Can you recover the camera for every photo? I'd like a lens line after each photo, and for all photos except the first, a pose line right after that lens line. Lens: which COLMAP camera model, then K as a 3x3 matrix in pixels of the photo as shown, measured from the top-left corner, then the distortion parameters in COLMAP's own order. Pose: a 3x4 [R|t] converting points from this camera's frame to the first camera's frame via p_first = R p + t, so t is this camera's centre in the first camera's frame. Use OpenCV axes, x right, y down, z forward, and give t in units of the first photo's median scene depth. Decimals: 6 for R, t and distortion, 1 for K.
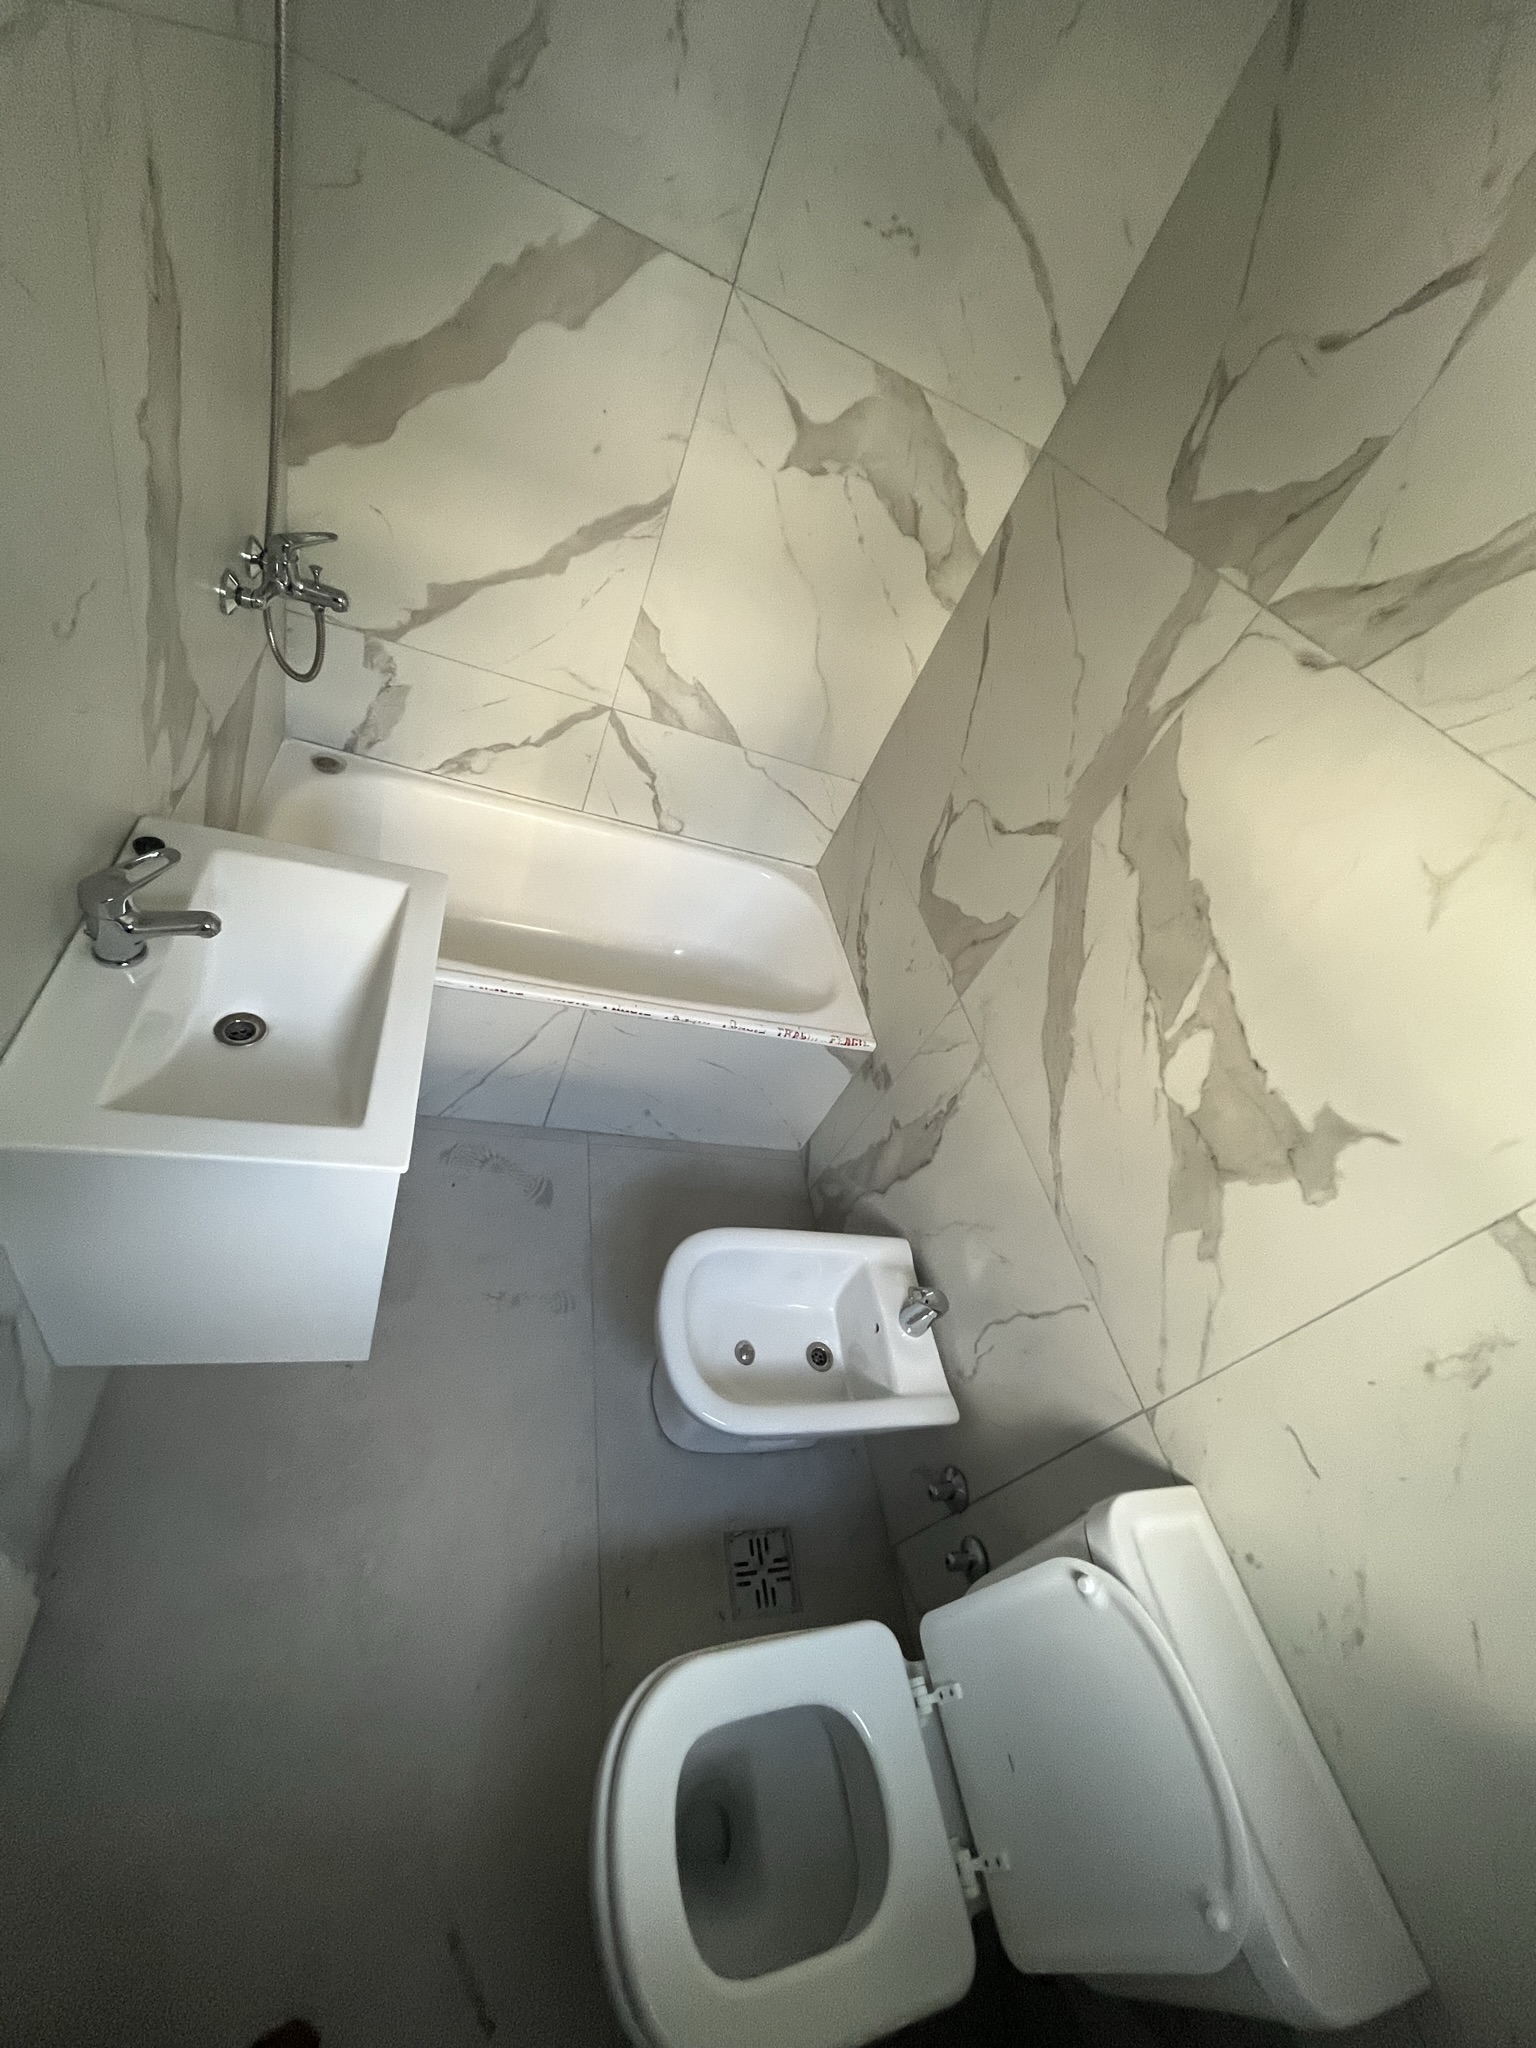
lens RADIAL K [[825.0, 0, 769.4], [0, 825.0, 1027.1], [0, 0, 1]] dist [-0.001477, -0.004342]
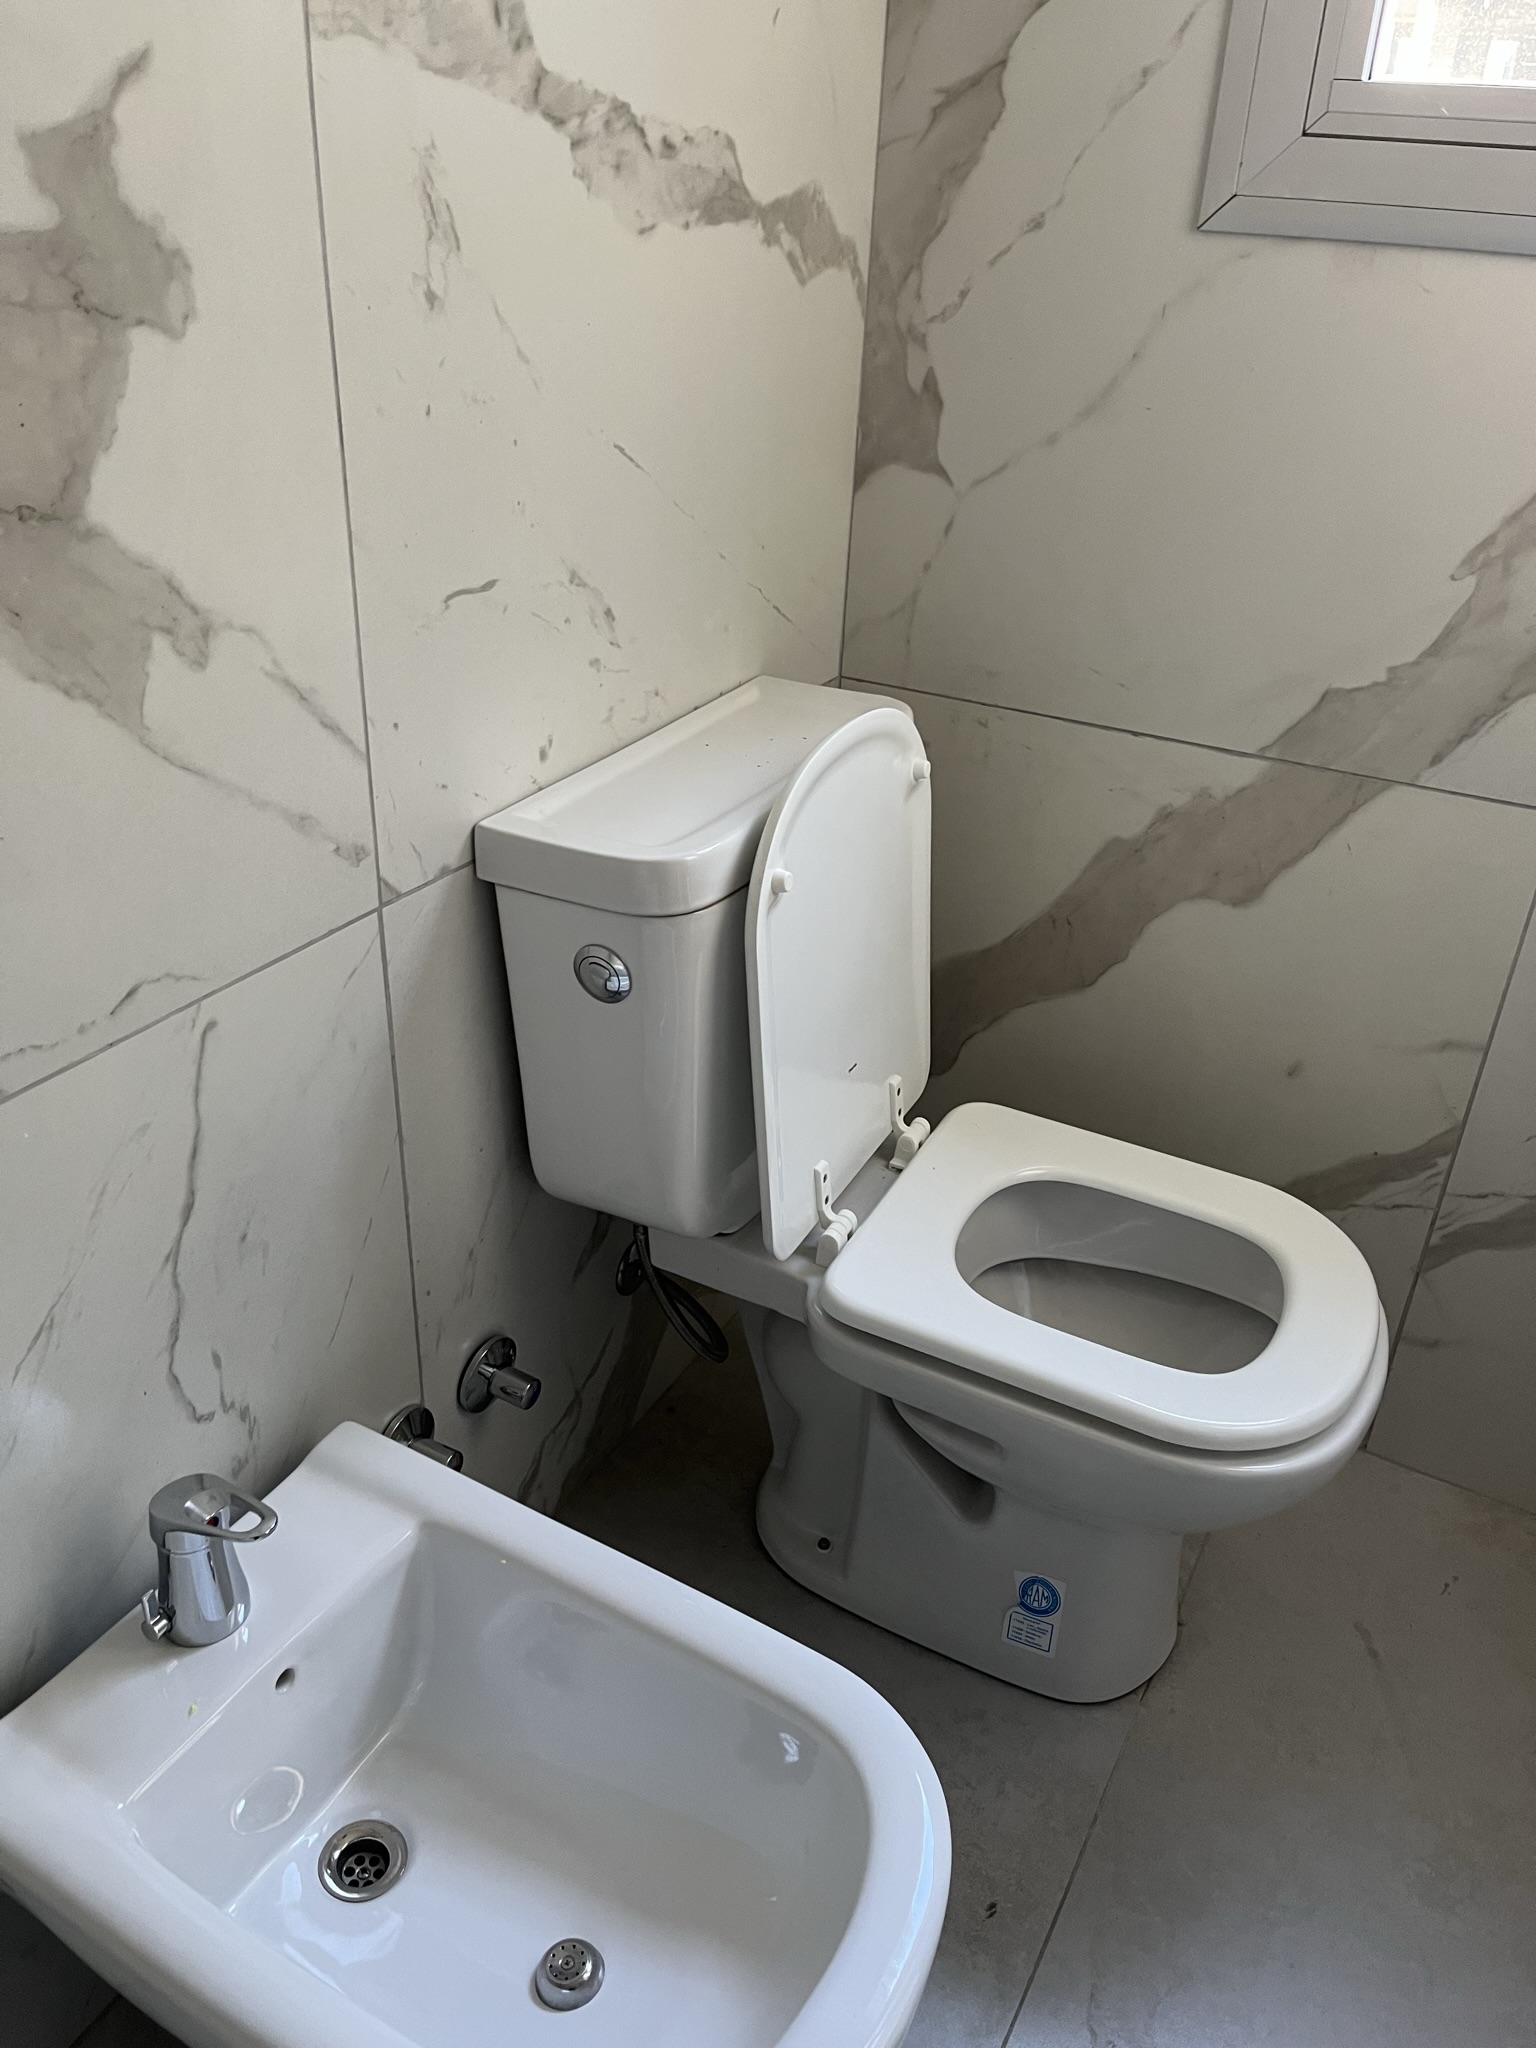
lens RADIAL K [[1550.6, 0, 758.4], [0, 1550.6, 1035.8], [0, 0, 1]] dist [0.070984, -0.093067]
pose [[-0.695313, -0.647226, 0.312473, -0.027926], [0.204749, 0.238372, 0.949345, -0.212365], [-0.688925, 0.724071, -0.033224, 0.546255]]
